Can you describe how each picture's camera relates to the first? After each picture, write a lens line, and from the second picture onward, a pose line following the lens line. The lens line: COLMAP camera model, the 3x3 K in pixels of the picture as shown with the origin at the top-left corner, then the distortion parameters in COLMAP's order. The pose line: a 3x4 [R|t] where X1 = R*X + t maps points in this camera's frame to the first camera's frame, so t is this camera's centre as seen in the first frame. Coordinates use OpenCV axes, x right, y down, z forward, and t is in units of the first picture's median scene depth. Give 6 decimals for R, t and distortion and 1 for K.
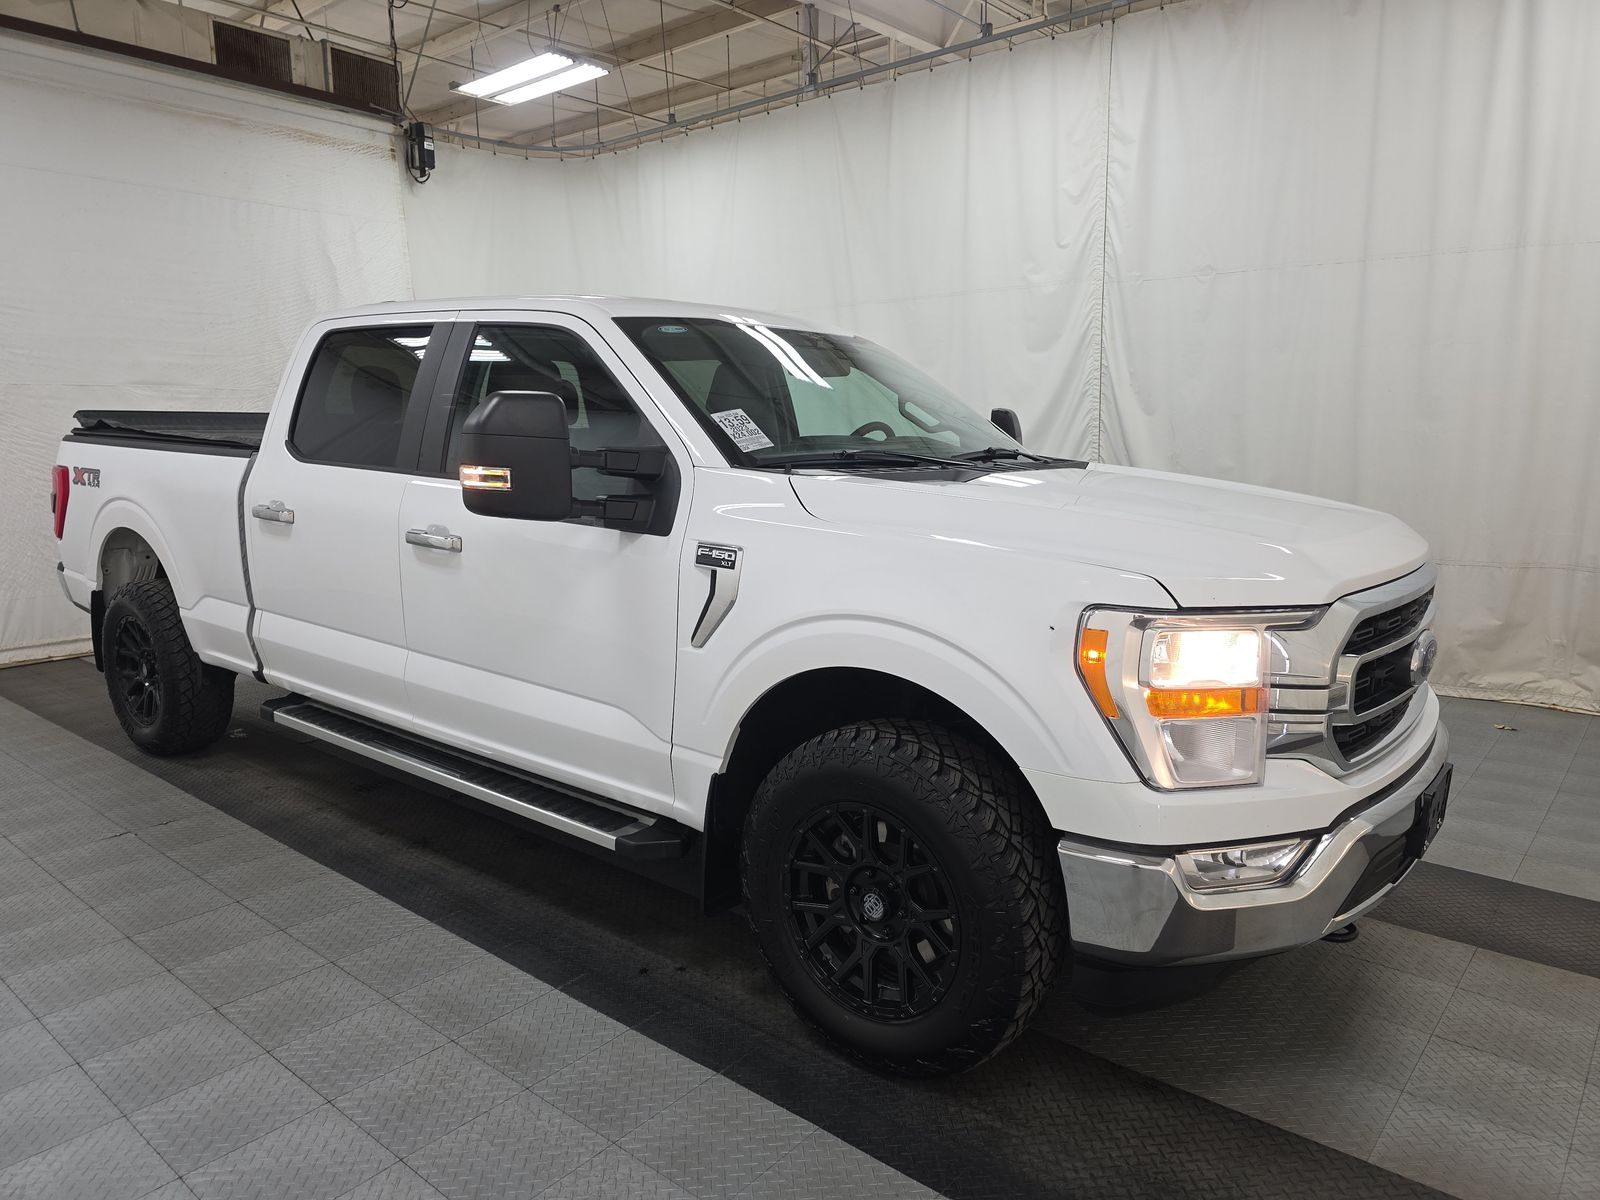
lens RADIAL K [[1078.9, 0, 799.9], [0, 1078.9, 591.2], [0, 0, 1]] dist [0.019980, -0.018687]
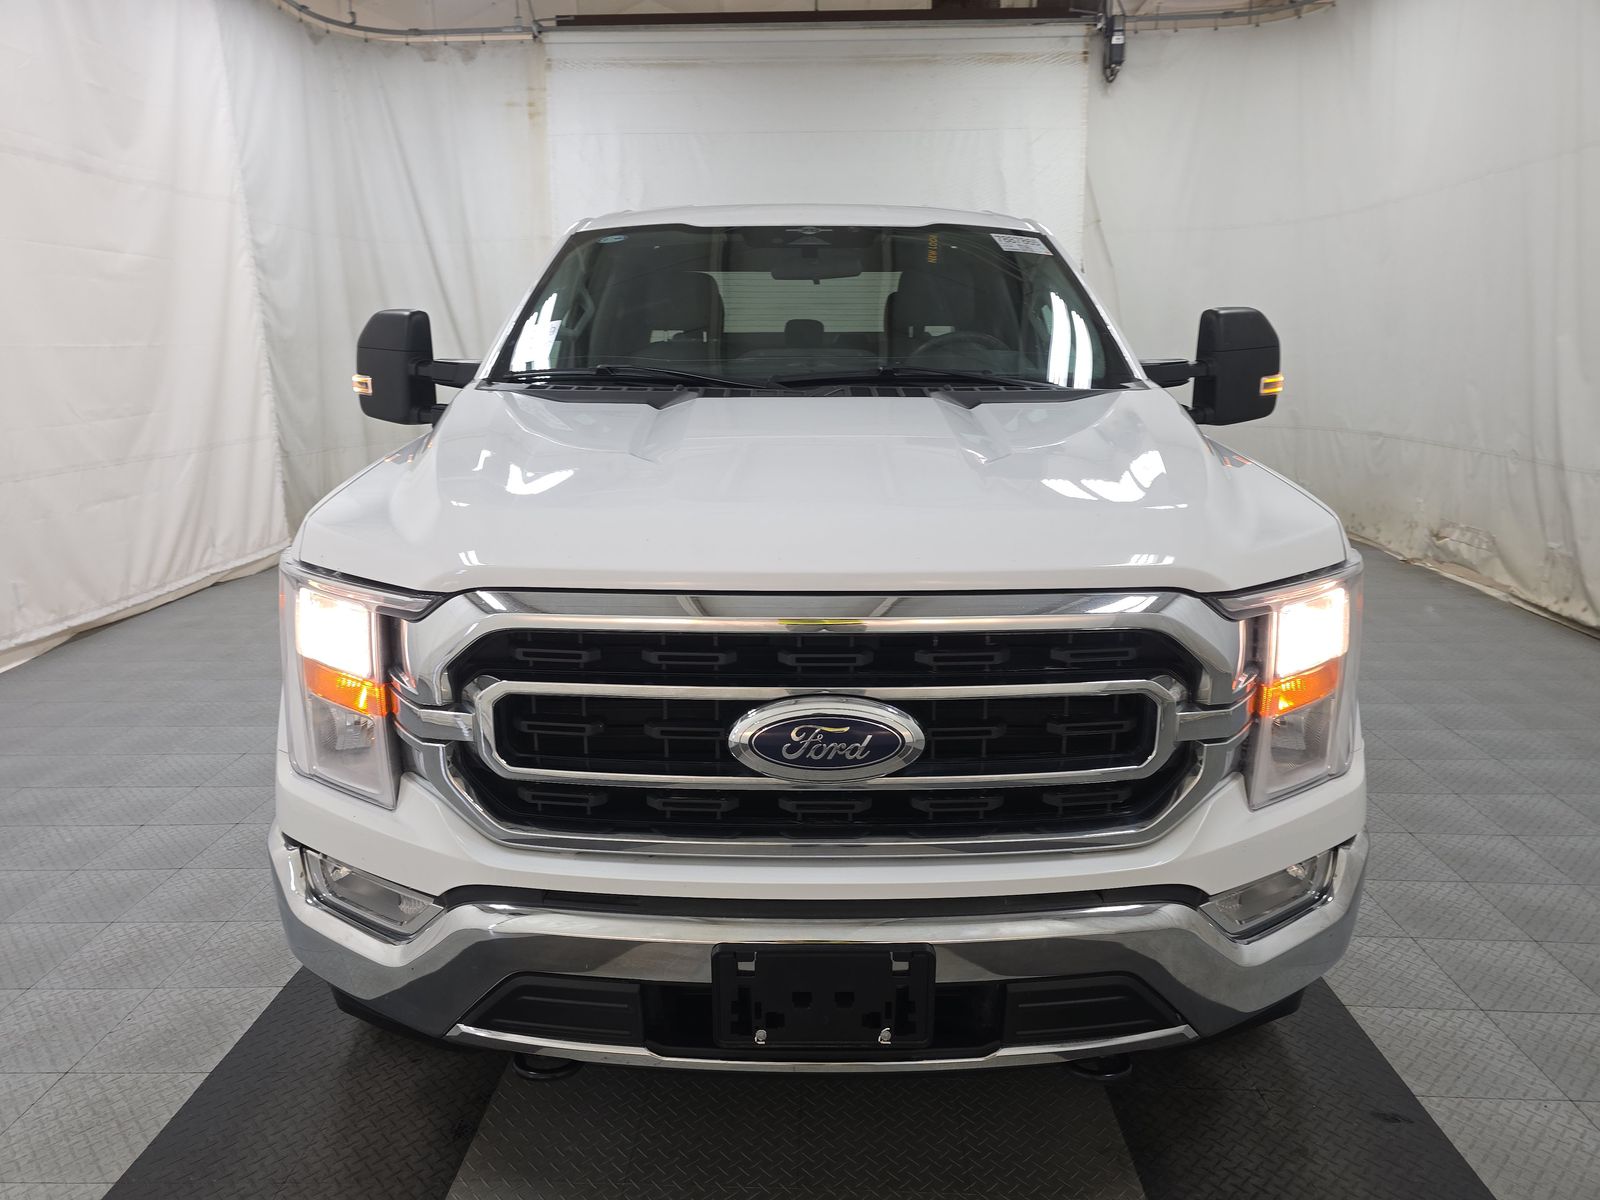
lens RADIAL K [[1078.9, 0, 803.7], [0, 1078.9, 588.8], [0, 0, 1]] dist [0.019980, -0.018687]
pose [[0.622814, 0.171848, -0.763264, 0.303332], [-0.113524, 0.985104, 0.129160, -0.028346], [0.774090, 0.006206, 0.633045, 0.191275]]
